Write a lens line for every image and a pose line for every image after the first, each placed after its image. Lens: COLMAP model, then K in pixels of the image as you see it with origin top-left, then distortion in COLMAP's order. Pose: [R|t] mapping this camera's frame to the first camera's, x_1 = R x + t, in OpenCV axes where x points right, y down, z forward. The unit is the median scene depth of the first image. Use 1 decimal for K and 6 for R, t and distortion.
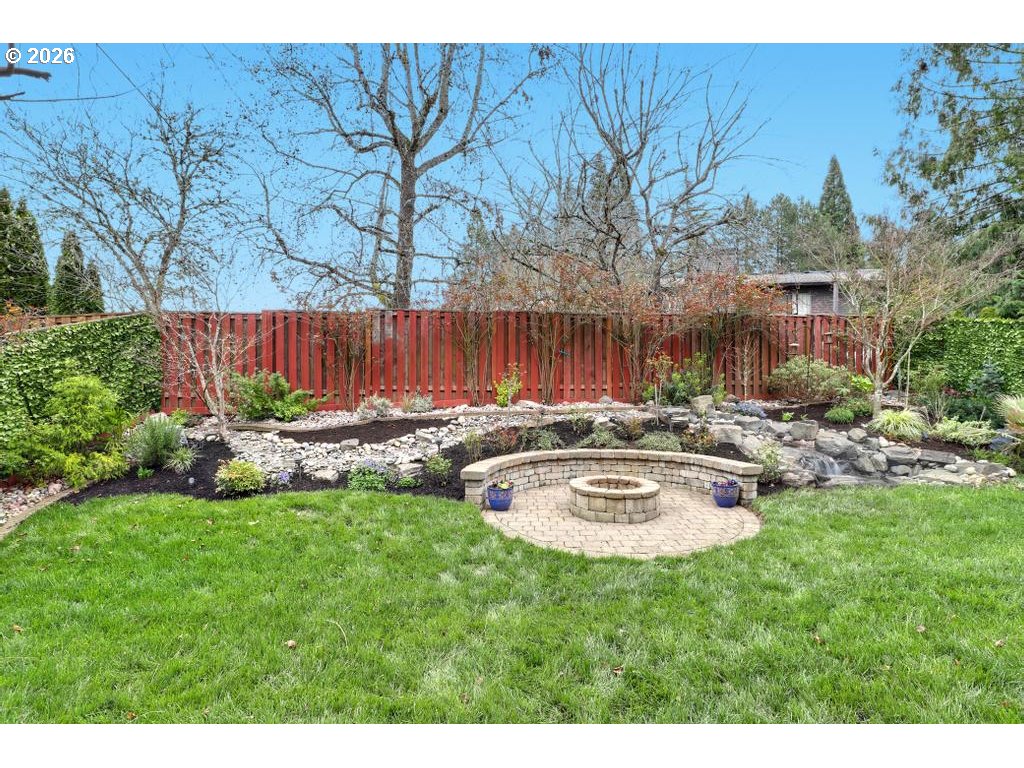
lens RADIAL K [[471.5, 0, 512.3], [0, 471.5, 385.6], [0, 0, 1]] dist [-0.023518, 0.002805]
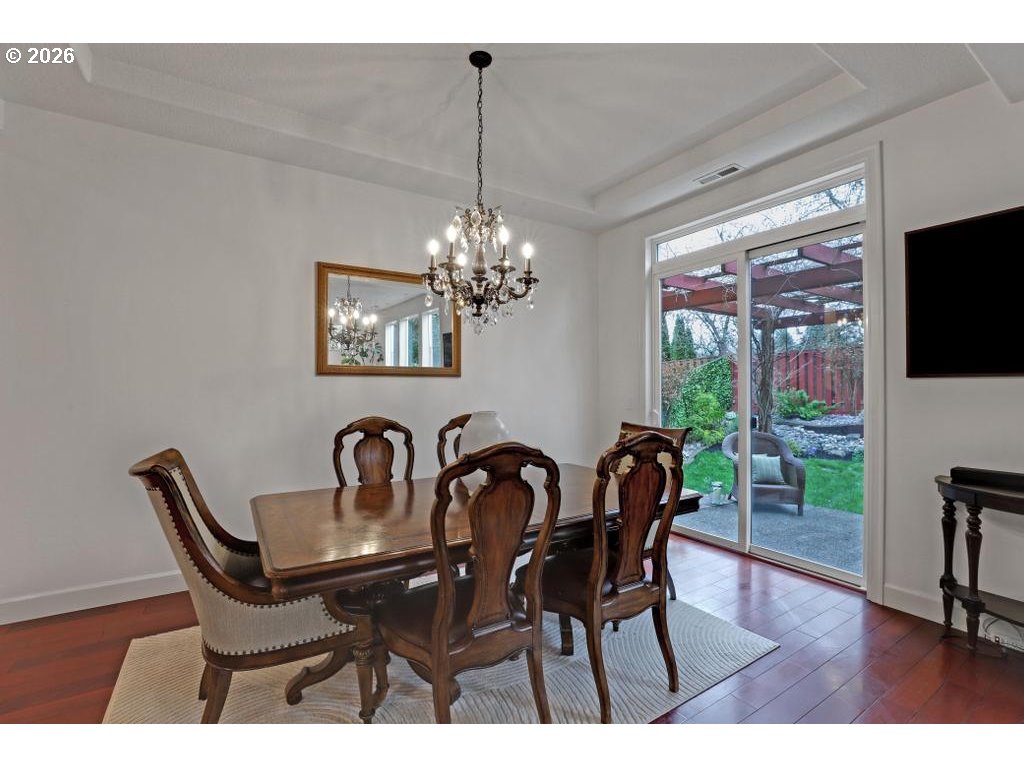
lens RADIAL K [[471.5, 0, 515.2], [0, 471.5, 385.2], [0, 0, 1]] dist [-0.023518, 0.002805]
pose [[0.575166, -0.007468, -0.818003, 0.253186], [0.008788, 0.999957, -0.002949, -0.047805], [0.817990, -0.005492, 0.575206, -0.743498]]
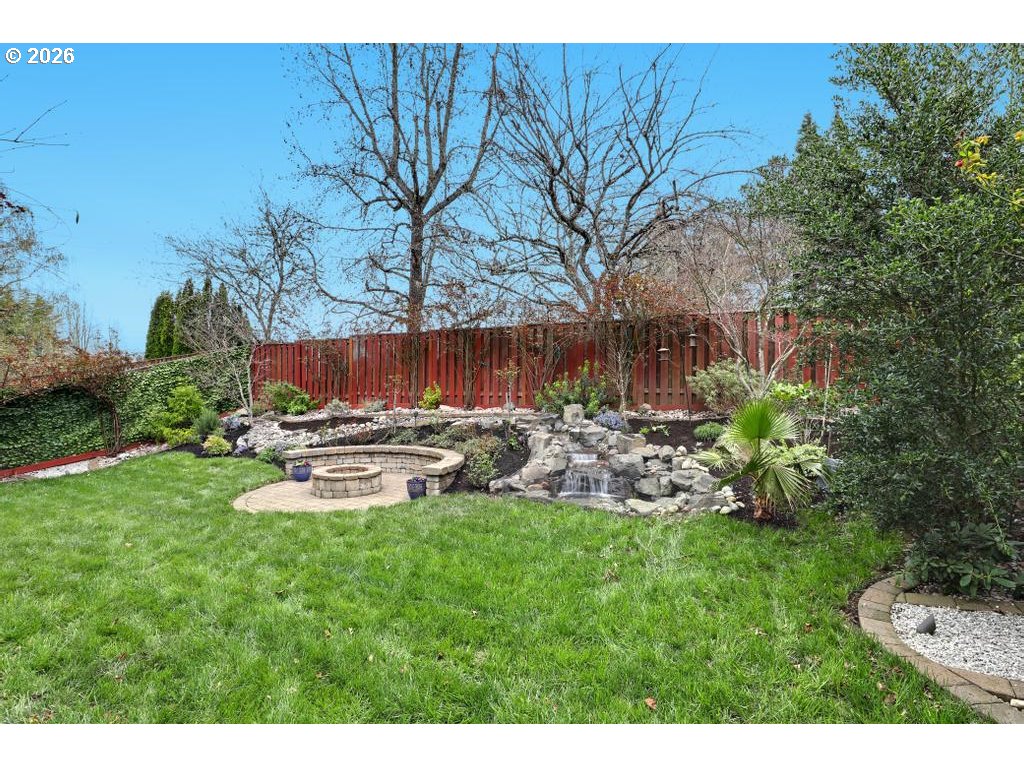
lens RADIAL K [[471.5, 0, 510.7], [0, 471.5, 386.6], [0, 0, 1]] dist [-0.023518, 0.002805]
pose [[0.852854, 0.002339, -0.522145, 0.908740], [-0.001096, 0.999996, 0.002690, -0.021114], [0.522149, -0.001722, 0.852853, 0.081235]]
